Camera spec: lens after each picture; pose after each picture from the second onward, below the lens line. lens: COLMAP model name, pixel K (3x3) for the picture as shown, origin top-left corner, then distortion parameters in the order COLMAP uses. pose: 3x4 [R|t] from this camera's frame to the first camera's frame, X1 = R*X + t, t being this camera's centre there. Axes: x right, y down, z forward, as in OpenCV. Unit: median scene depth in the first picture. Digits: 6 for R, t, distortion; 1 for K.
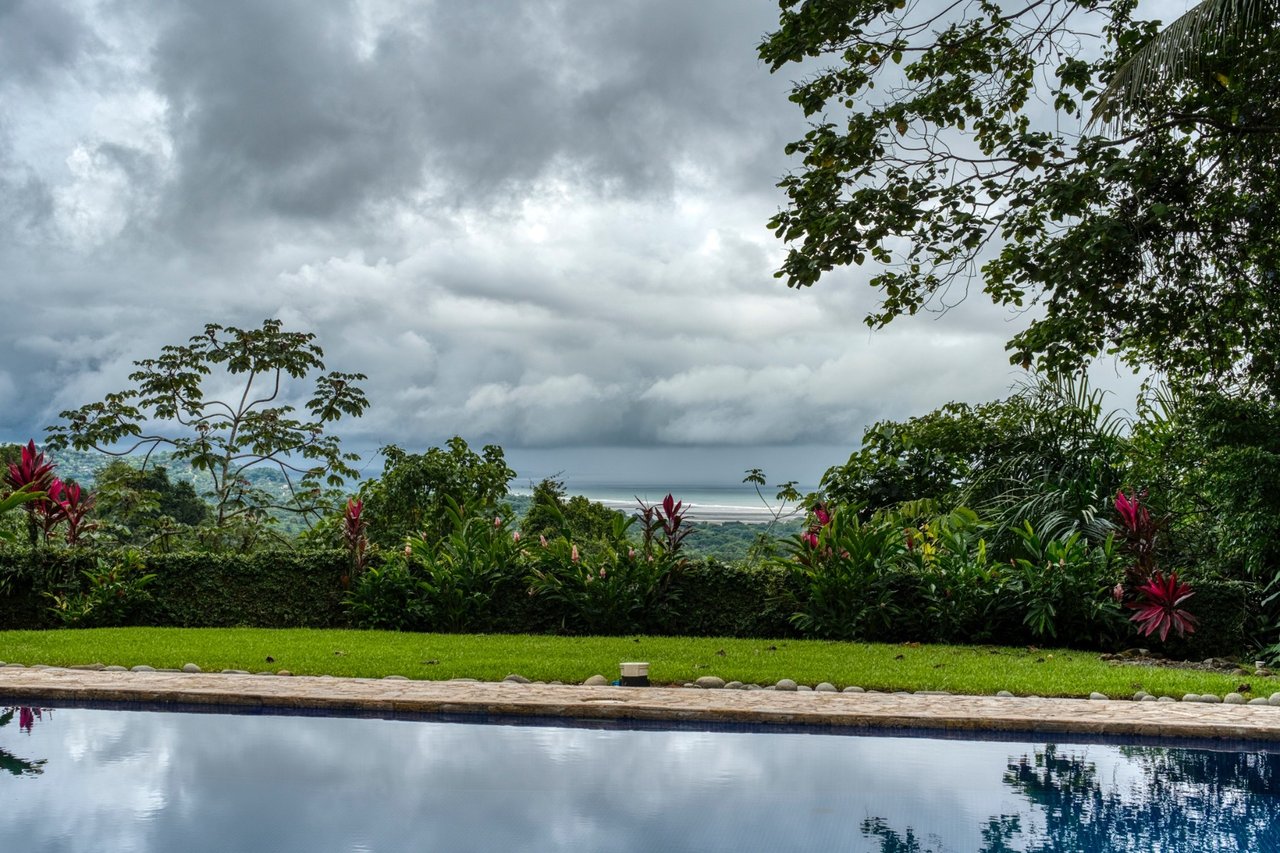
lens RADIAL K [[1868.6, 0, 630.8], [0, 1868.6, 426.0], [0, 0, 1]] dist [-0.039923, 0.000000]
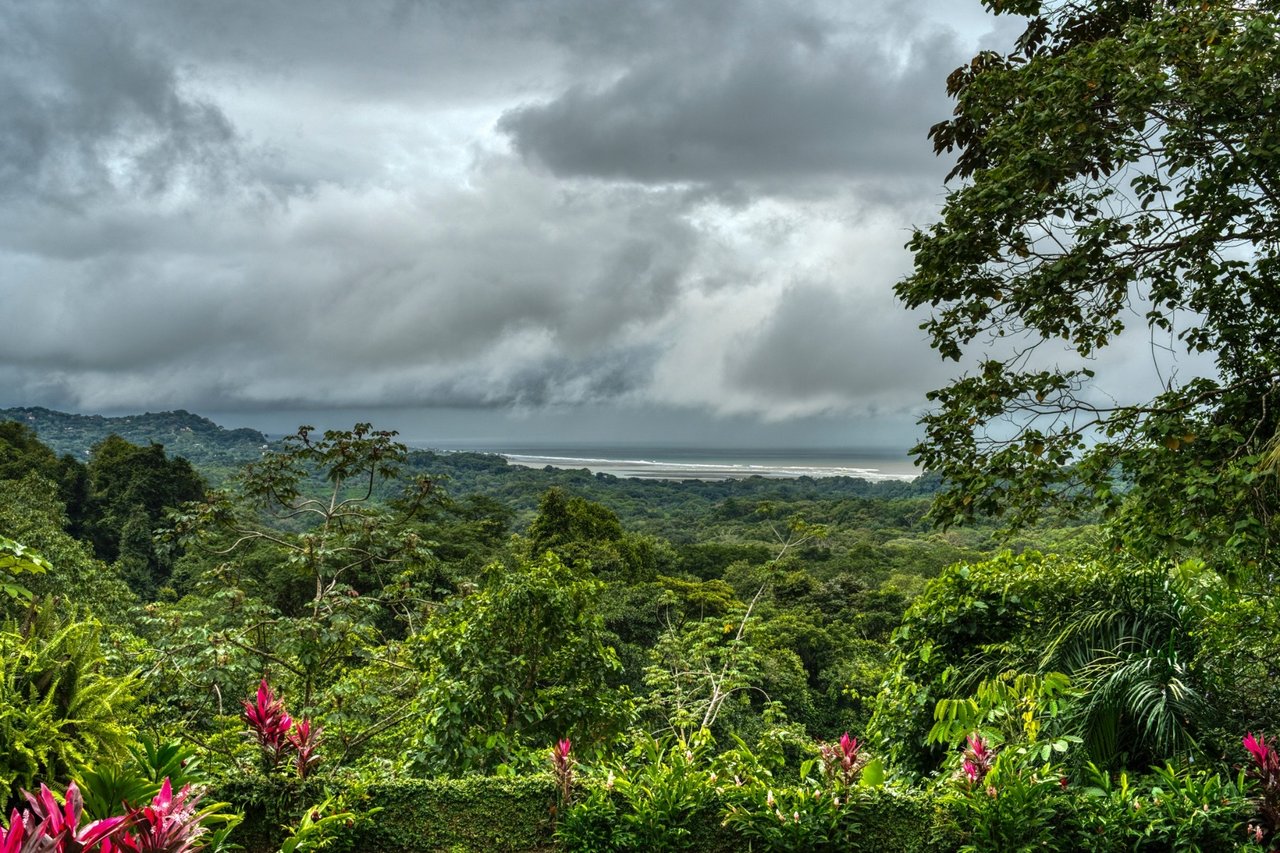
lens RADIAL K [[1780.4, 0, 636.1], [0, 1780.4, 434.0], [0, 0, 1]] dist [0.014071, 0.000000]
pose [[0.999520, 0.000736, 0.030964, -0.083993], [-0.001849, 0.999352, 0.035939, -0.109825], [-0.030918, -0.035979, 0.998874, -0.031914]]
